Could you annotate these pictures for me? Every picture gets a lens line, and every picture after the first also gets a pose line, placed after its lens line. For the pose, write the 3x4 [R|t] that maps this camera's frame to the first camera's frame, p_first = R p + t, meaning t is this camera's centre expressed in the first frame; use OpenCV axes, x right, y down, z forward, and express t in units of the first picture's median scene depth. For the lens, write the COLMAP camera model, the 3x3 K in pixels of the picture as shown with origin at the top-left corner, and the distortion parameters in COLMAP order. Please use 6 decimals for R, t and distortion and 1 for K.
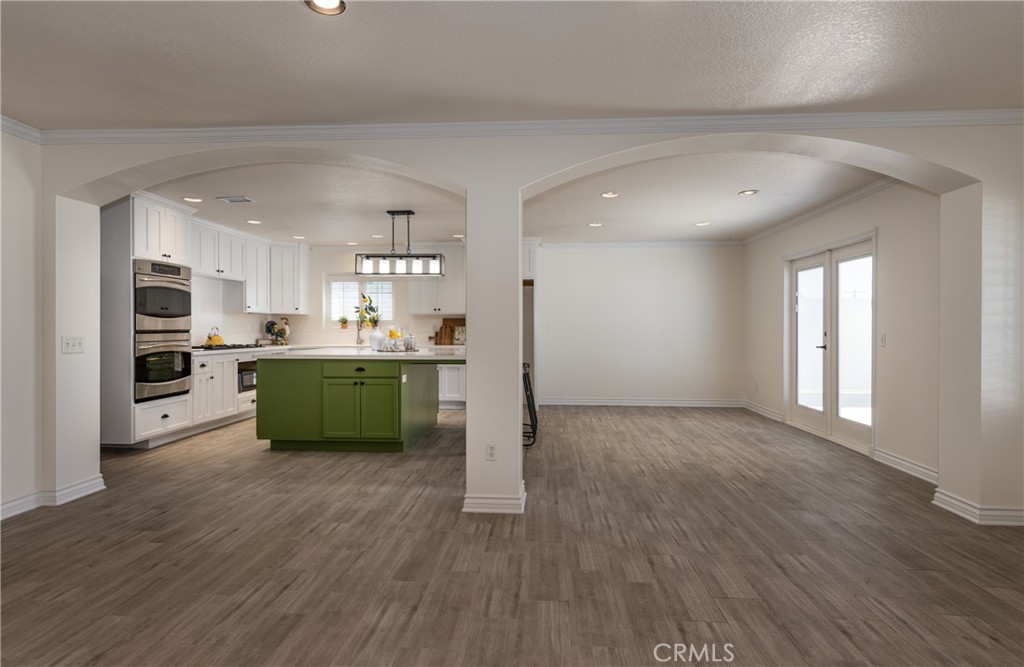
lens RADIAL K [[539.8, 0, 514.7], [0, 539.8, 330.6], [0, 0, 1]] dist [0.001058, -0.000068]
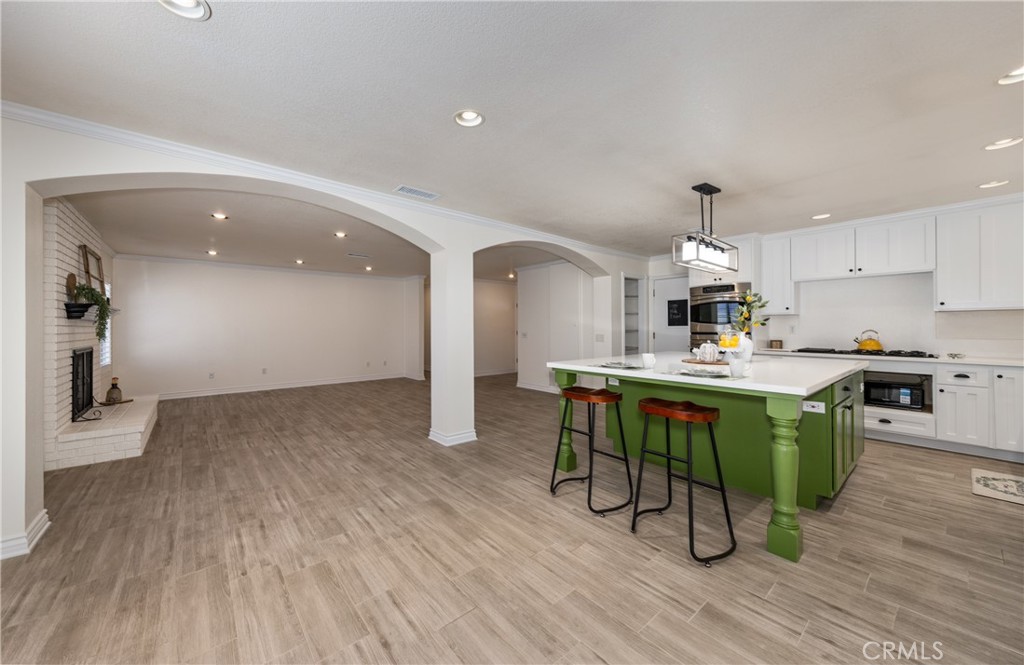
lens RADIAL K [[381.6, 0, 485.6], [0, 381.6, 323.7], [0, 0, 1]] dist [-0.009988, -0.000089]
pose [[-0.760356, -0.006214, -0.649477, 0.413846], [-0.000917, 0.999964, -0.008493, -0.013321], [0.649506, -0.005862, -0.760334, 1.255340]]
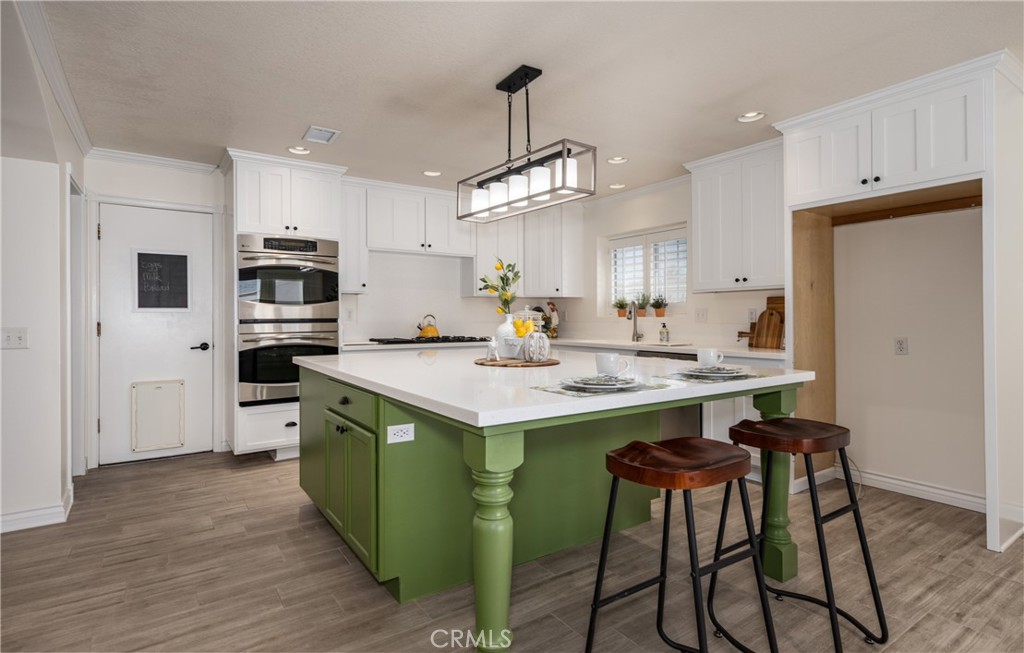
lens RADIAL K [[510.4, 0, 510.3], [0, 510.4, 315.4], [0, 0, 1]] dist [0.005432, 0.000792]
pose [[0.610906, -0.001353, -0.791702, 0.154528], [-0.001054, 0.999996, -0.002522, -0.004800], [0.791702, 0.002375, 0.610903, 0.738174]]
